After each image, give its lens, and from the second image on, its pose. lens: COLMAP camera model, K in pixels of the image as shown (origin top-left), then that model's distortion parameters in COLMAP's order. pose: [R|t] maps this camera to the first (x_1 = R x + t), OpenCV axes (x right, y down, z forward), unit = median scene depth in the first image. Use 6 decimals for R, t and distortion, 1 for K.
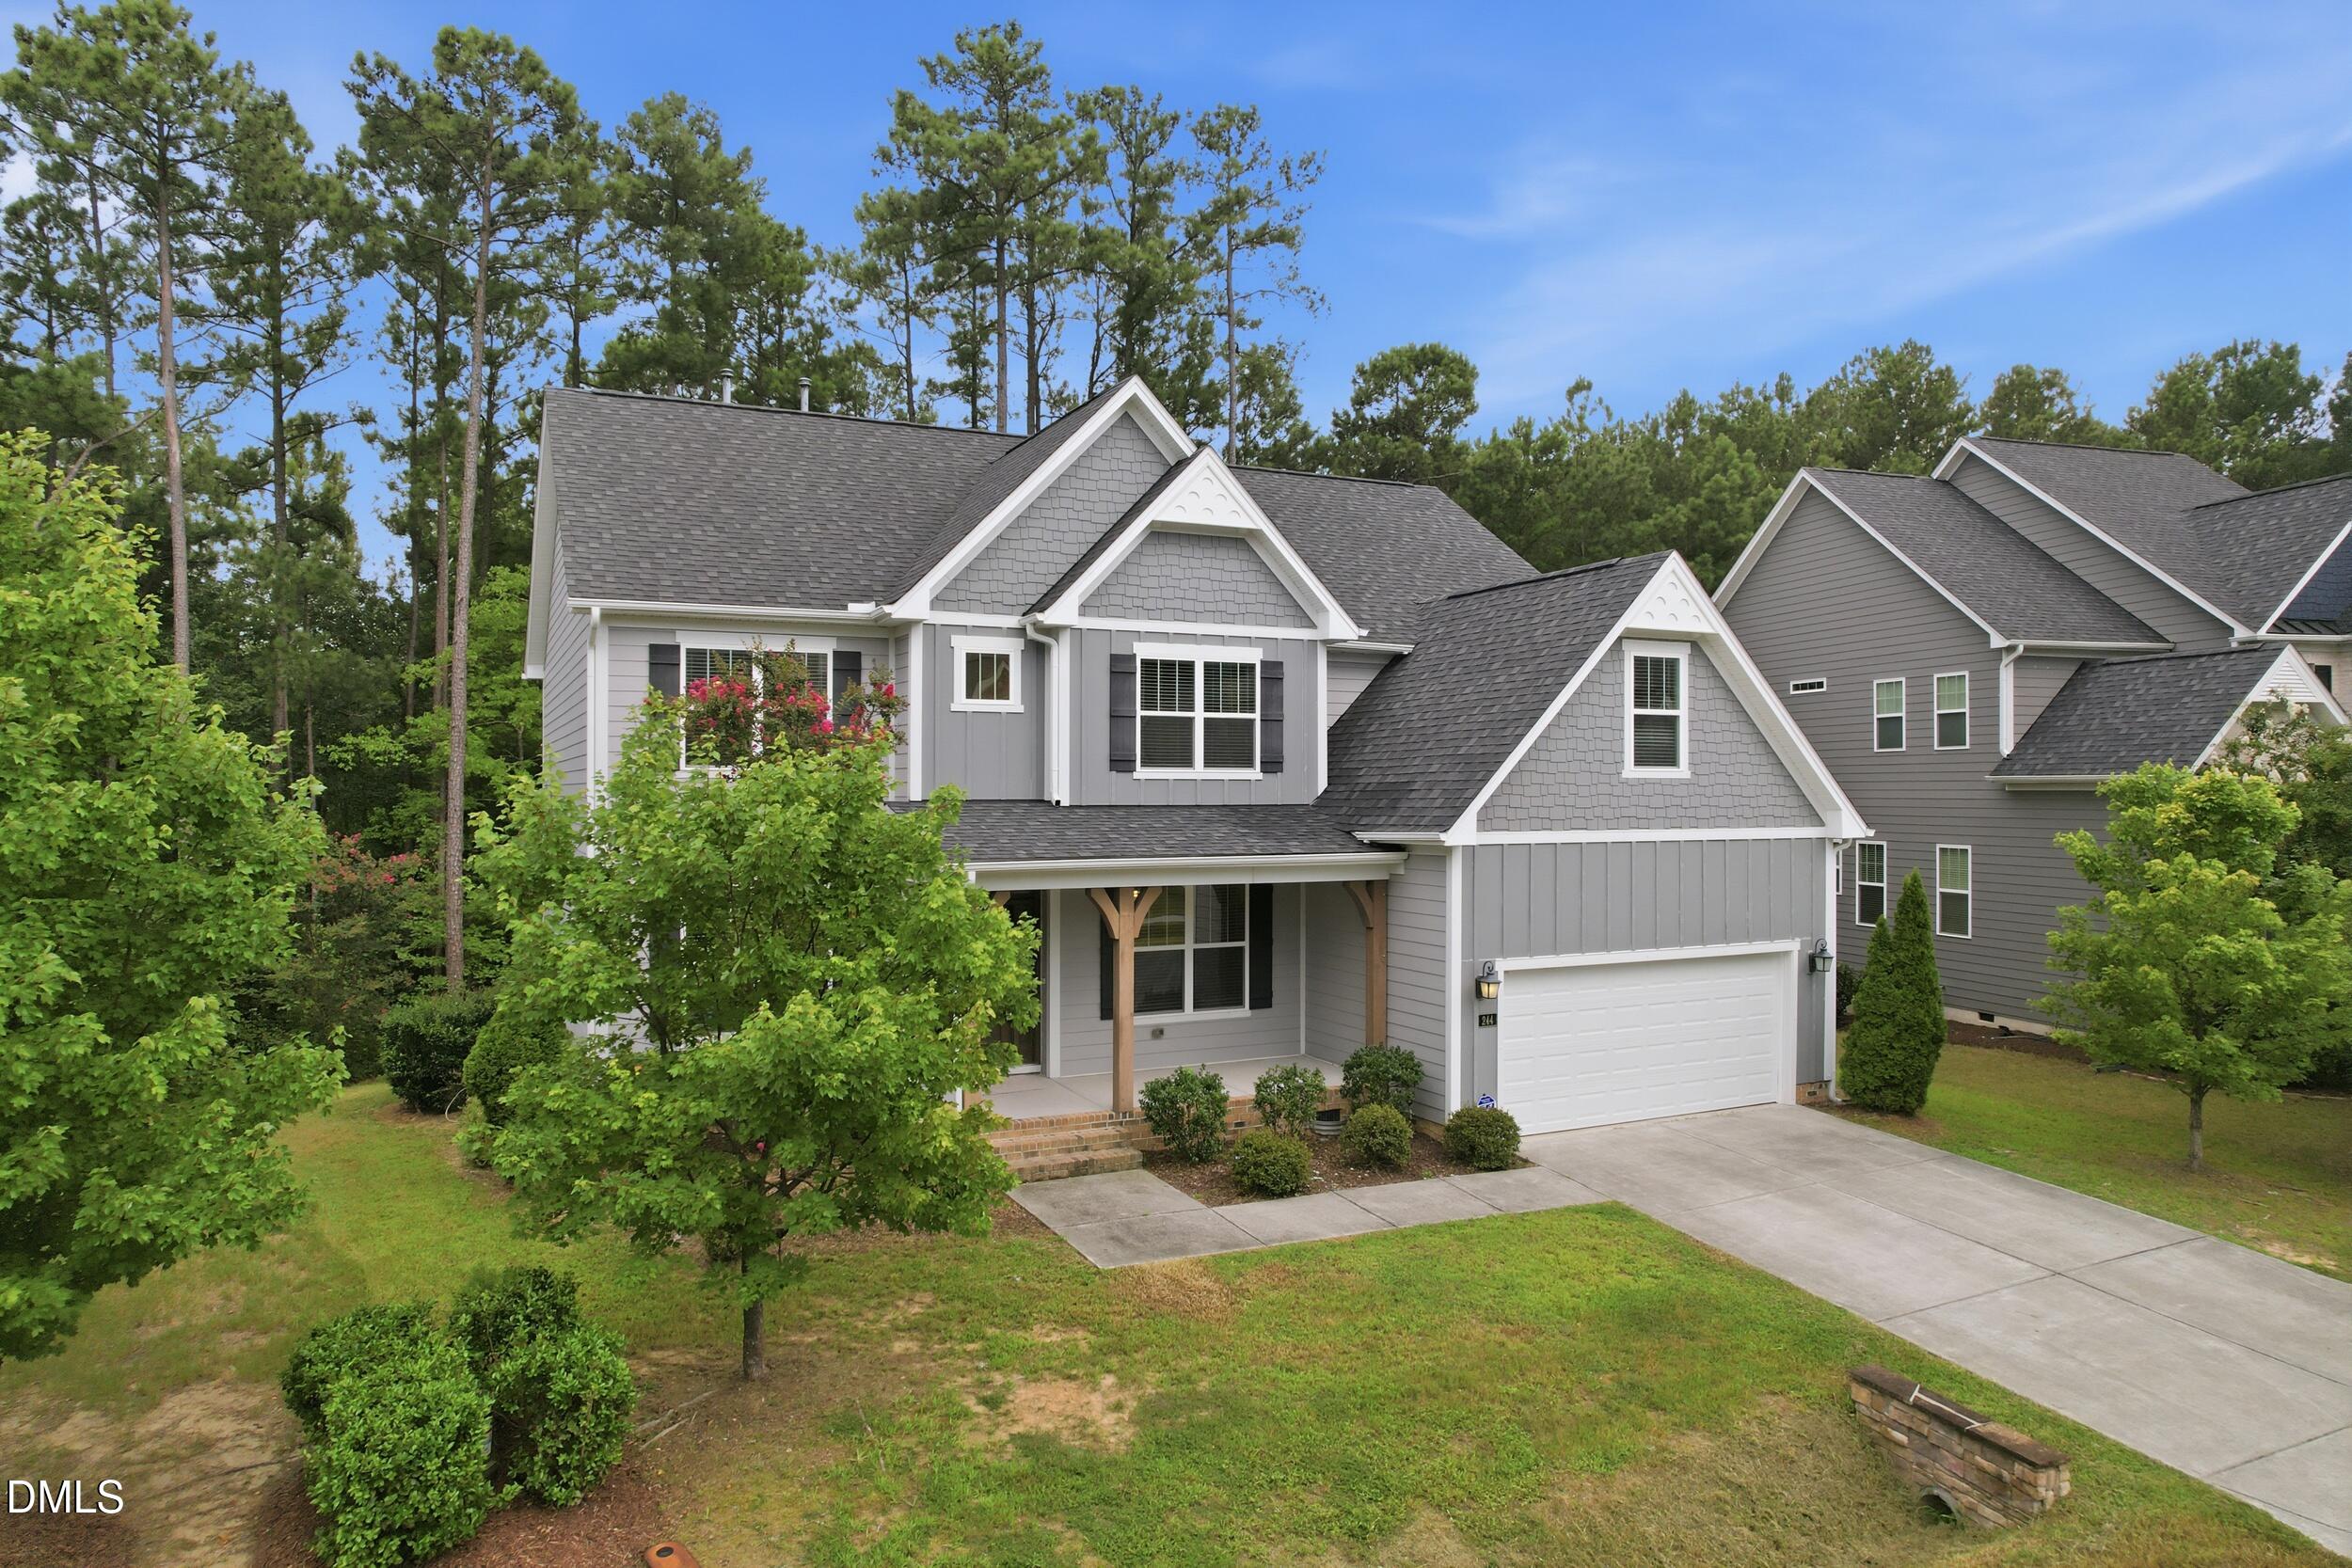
lens RADIAL K [[1499.7, 0, 1175.1], [0, 1499.7, 783.5], [0, 0, 1]] dist [-0.064509, 0.057551]
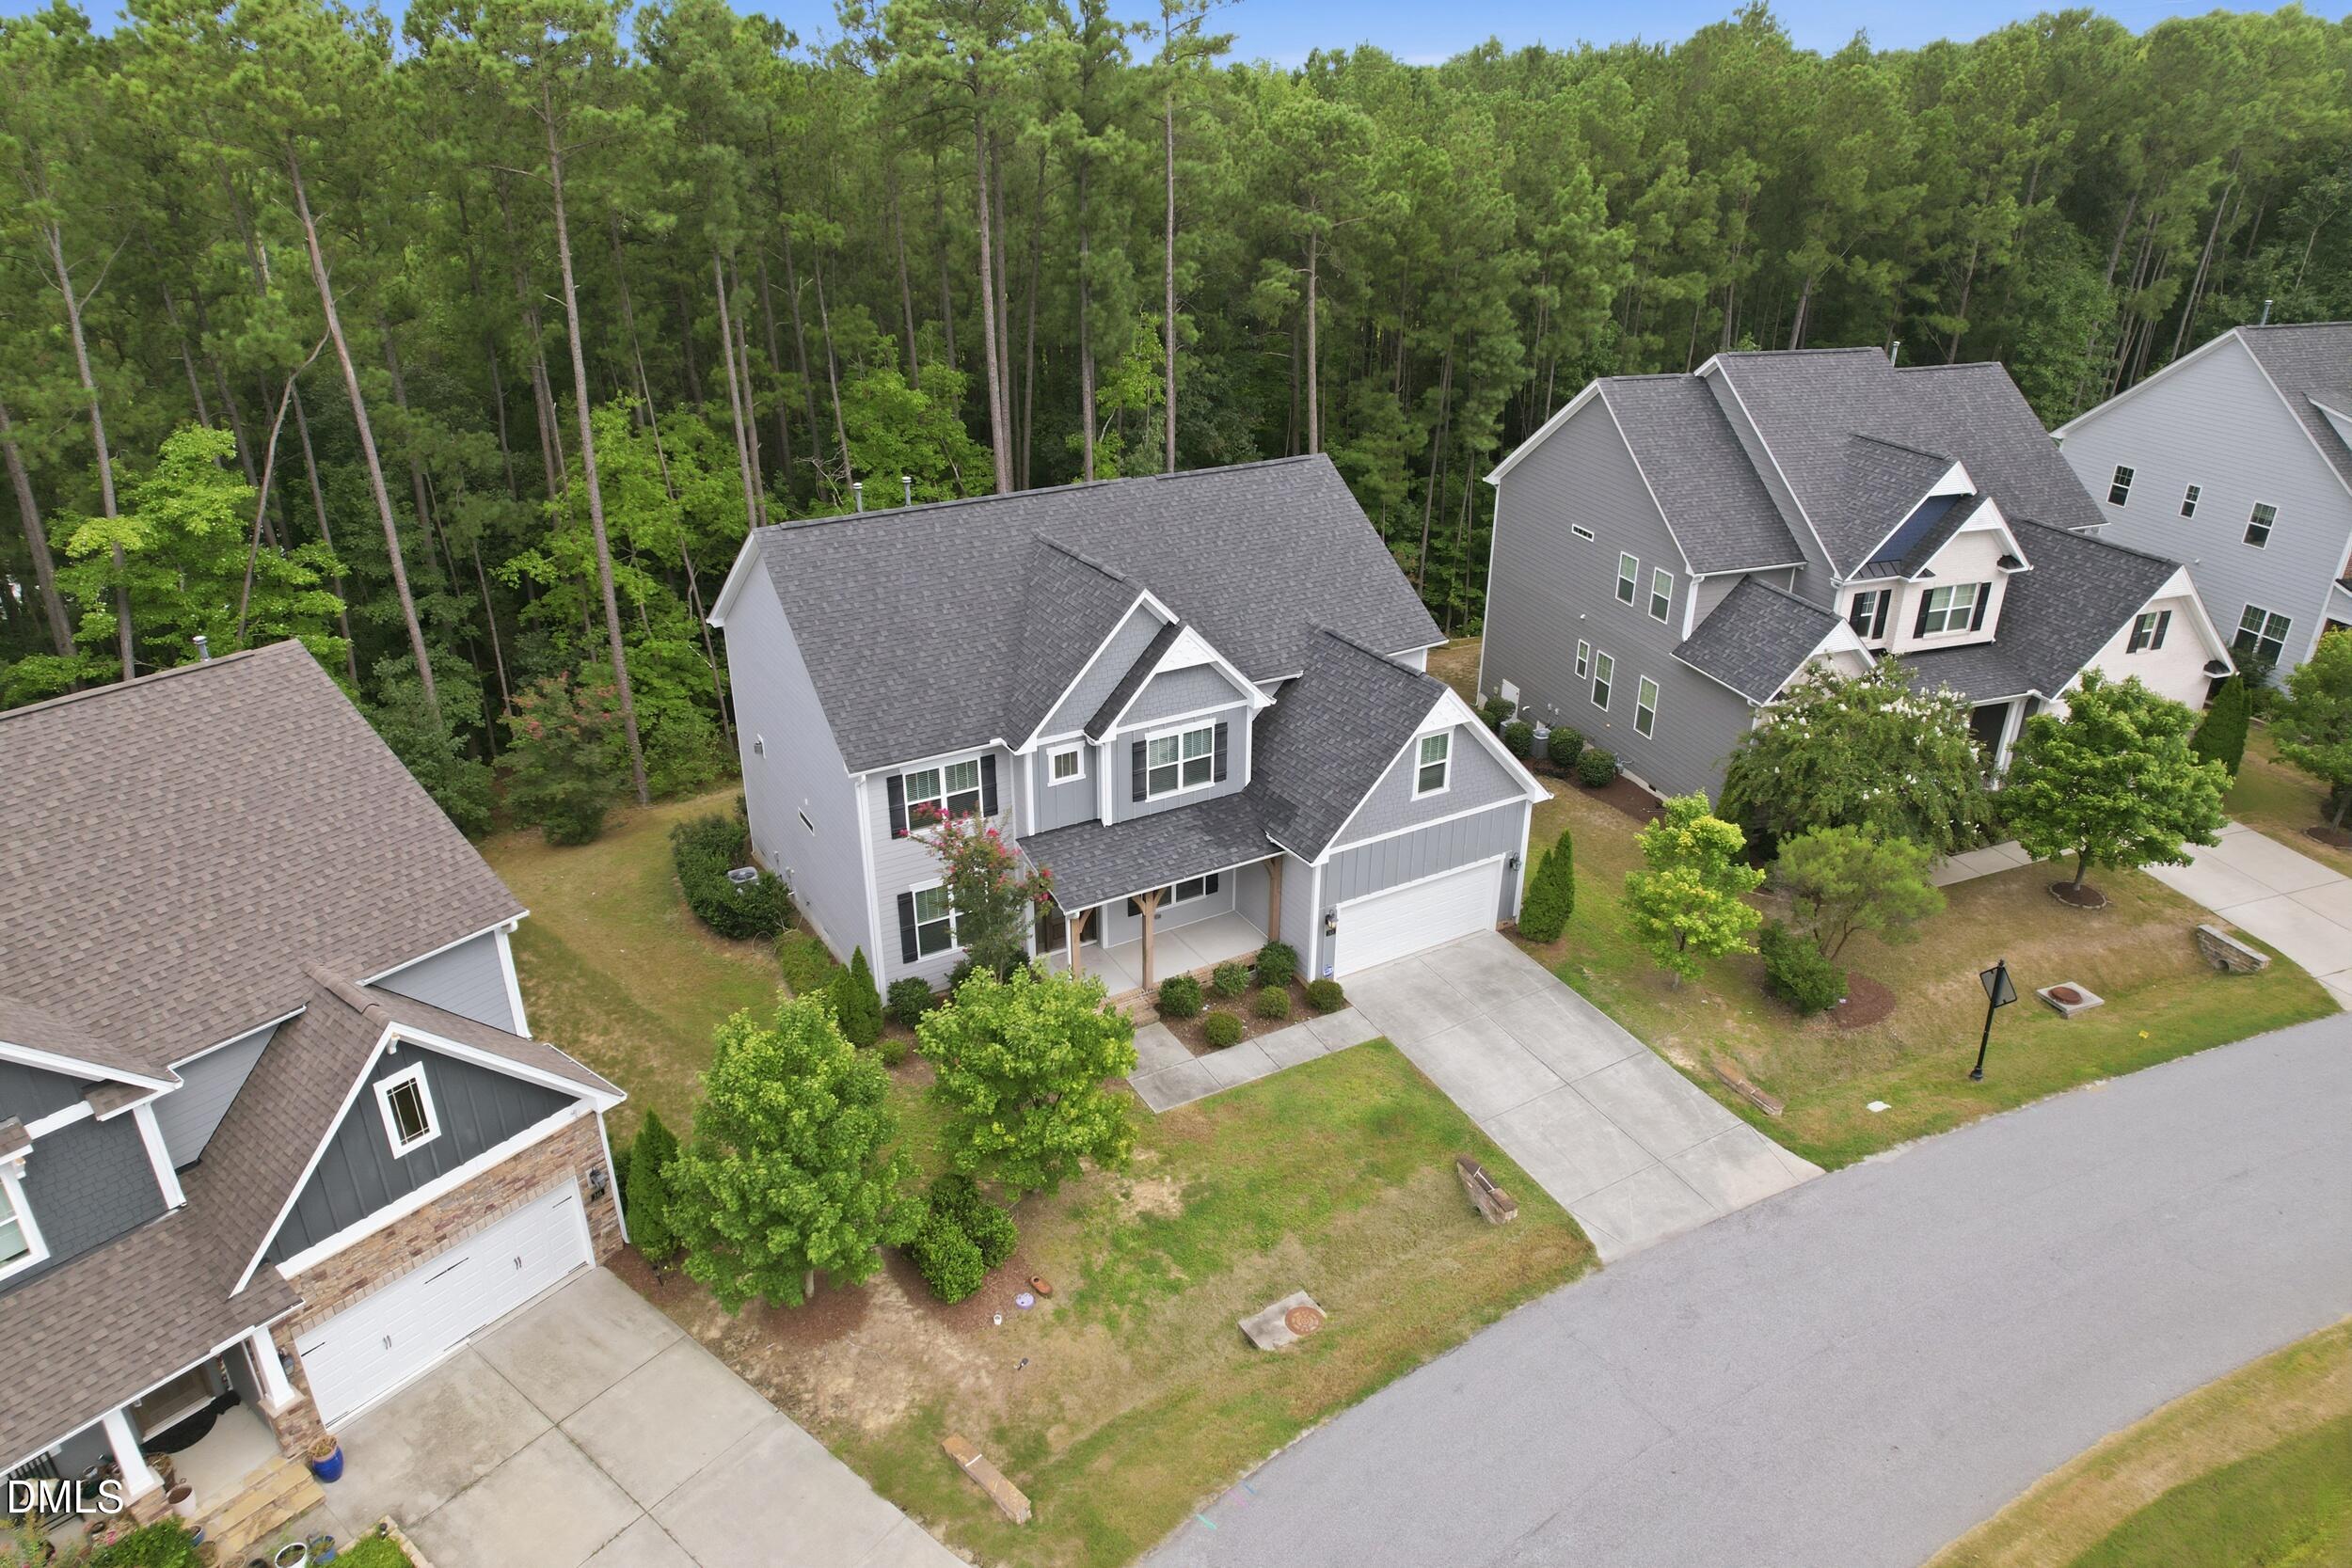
lens RADIAL K [[1499.7, 0, 1177.4], [0, 1499.7, 786.5], [0, 0, 1]] dist [-0.064509, 0.057551]
pose [[0.997258, -0.027733, 0.068612, -0.117143], [-0.004228, 0.904263, 0.426955, -0.824126], [-0.073884, -0.426074, 0.901666, -0.651399]]
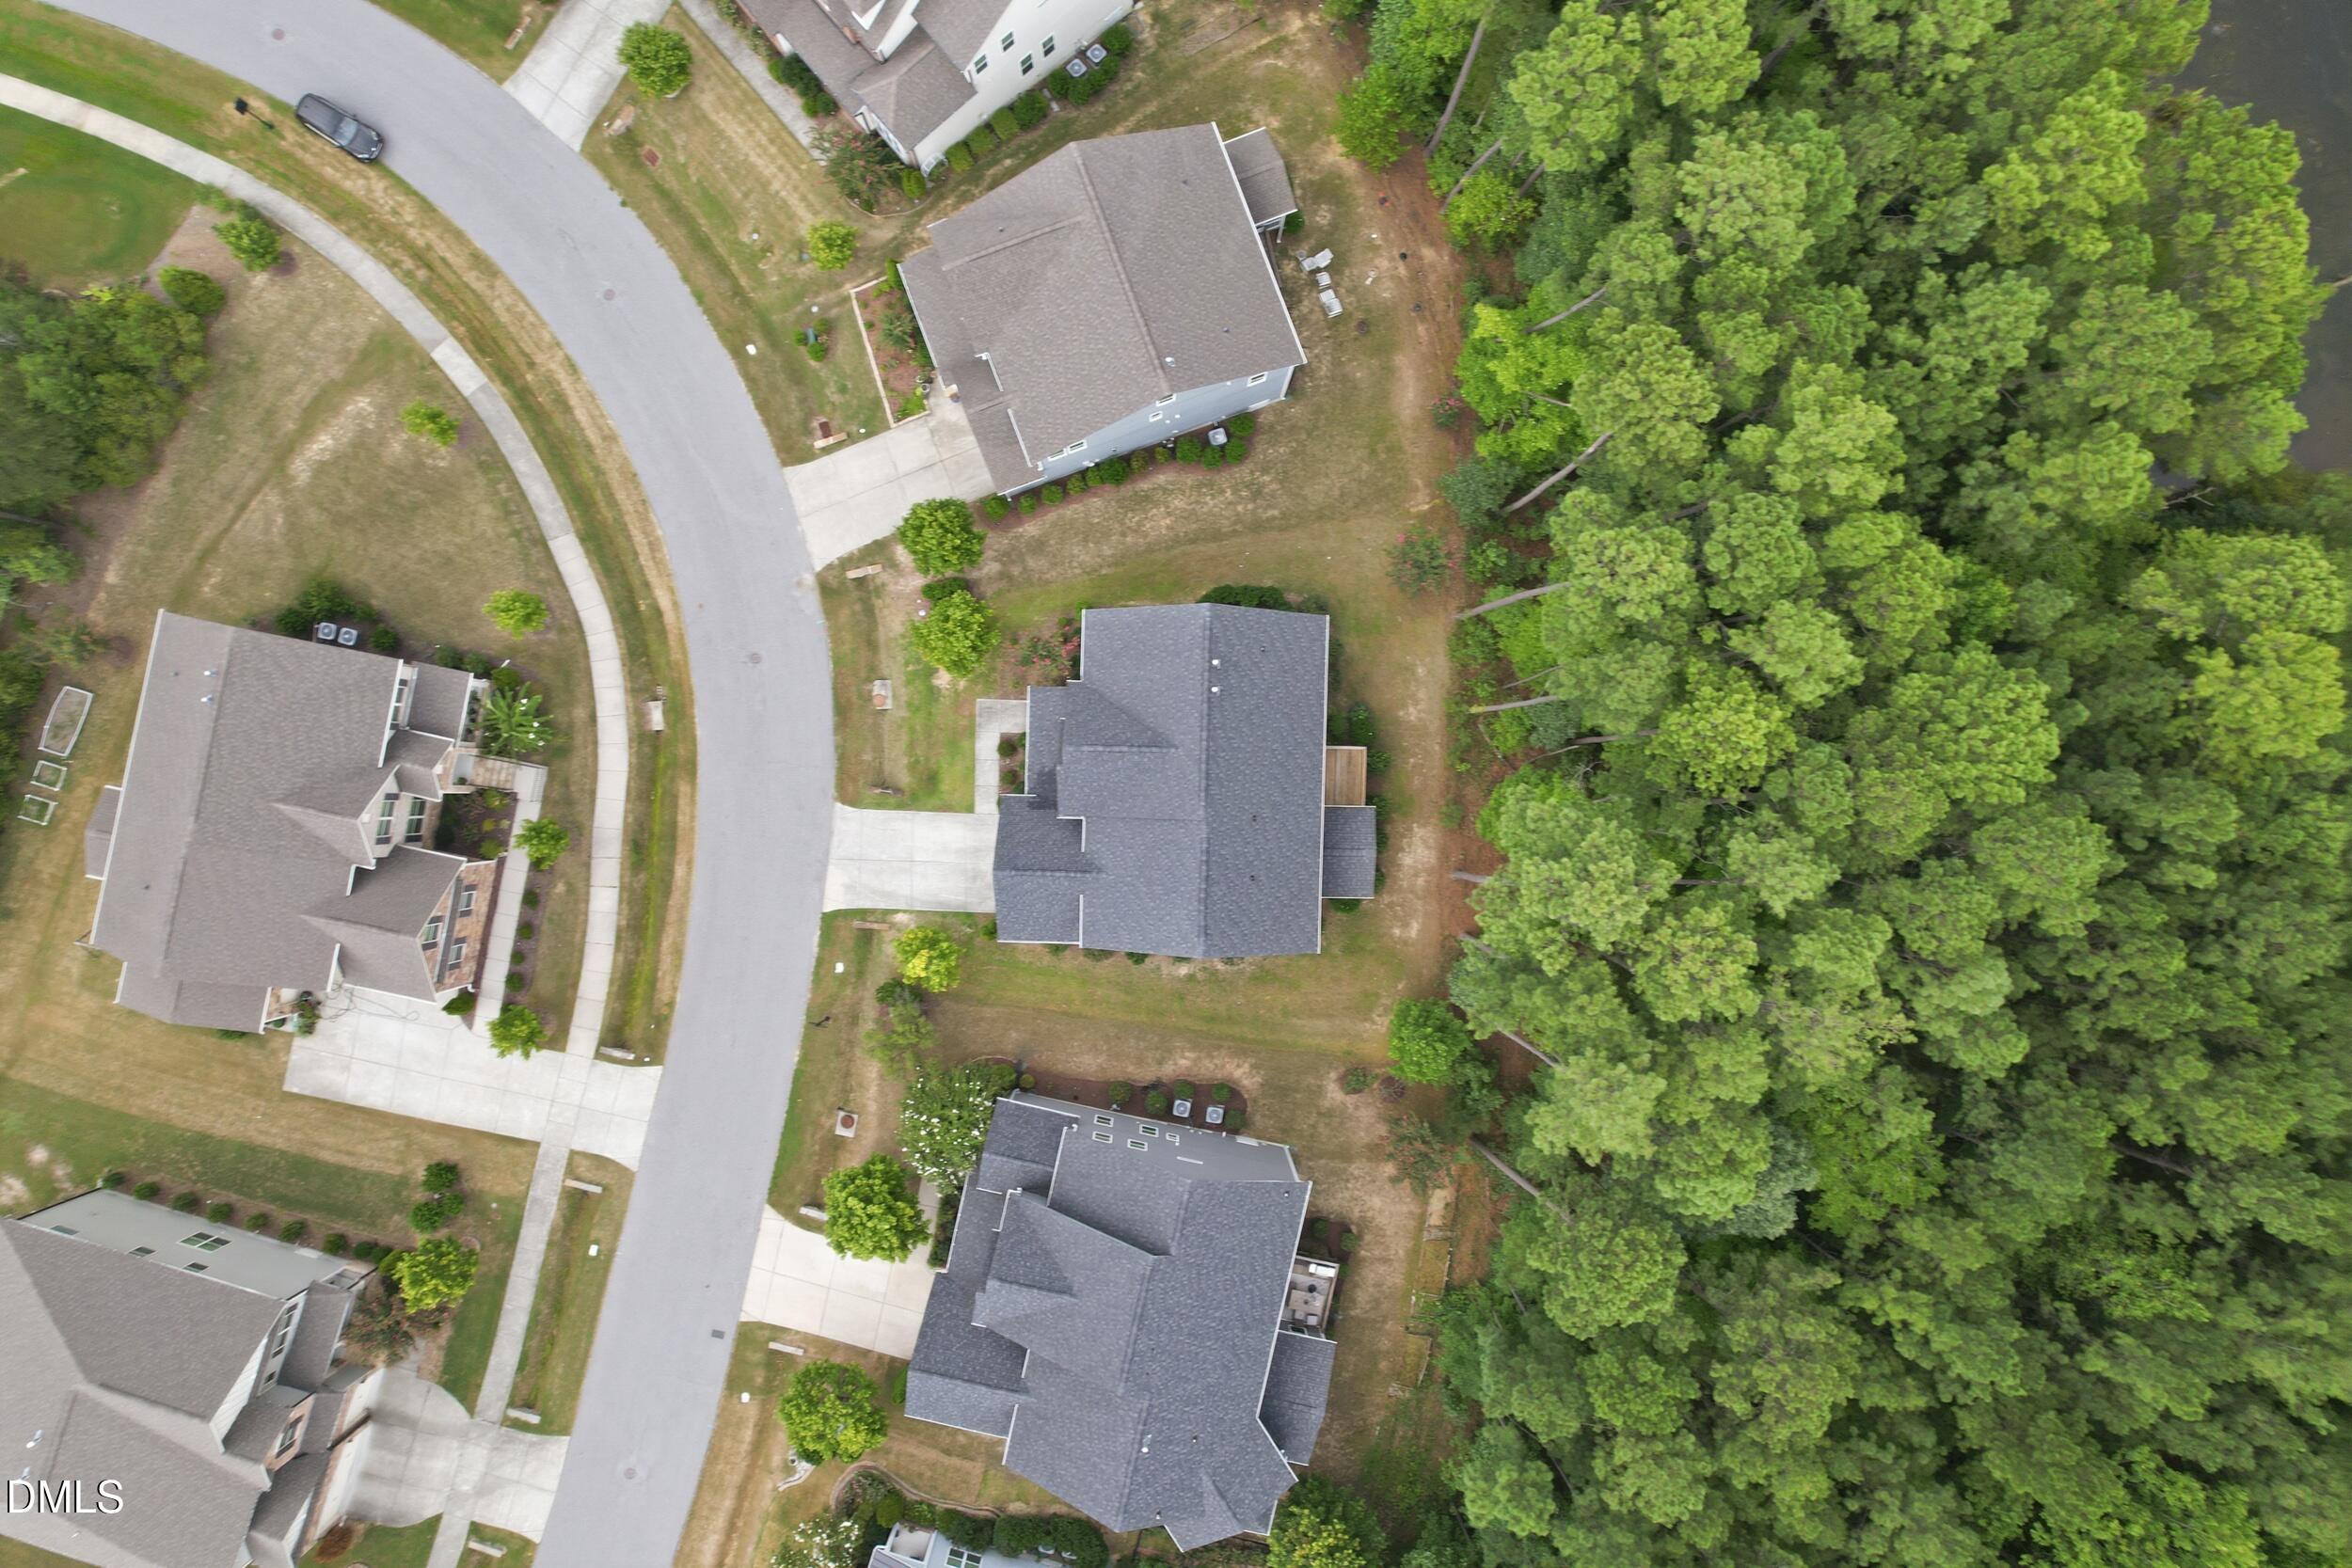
lens RADIAL K [[1499.7, 0, 1173.7], [0, 1499.7, 787.3], [0, 0, 1]] dist [-0.064509, 0.057551]
pose [[-0.460756, 0.887502, -0.006685, -0.040608], [-0.009037, 0.002841, 0.999955, -4.009527], [0.887481, 0.460796, 0.006711, 1.299129]]
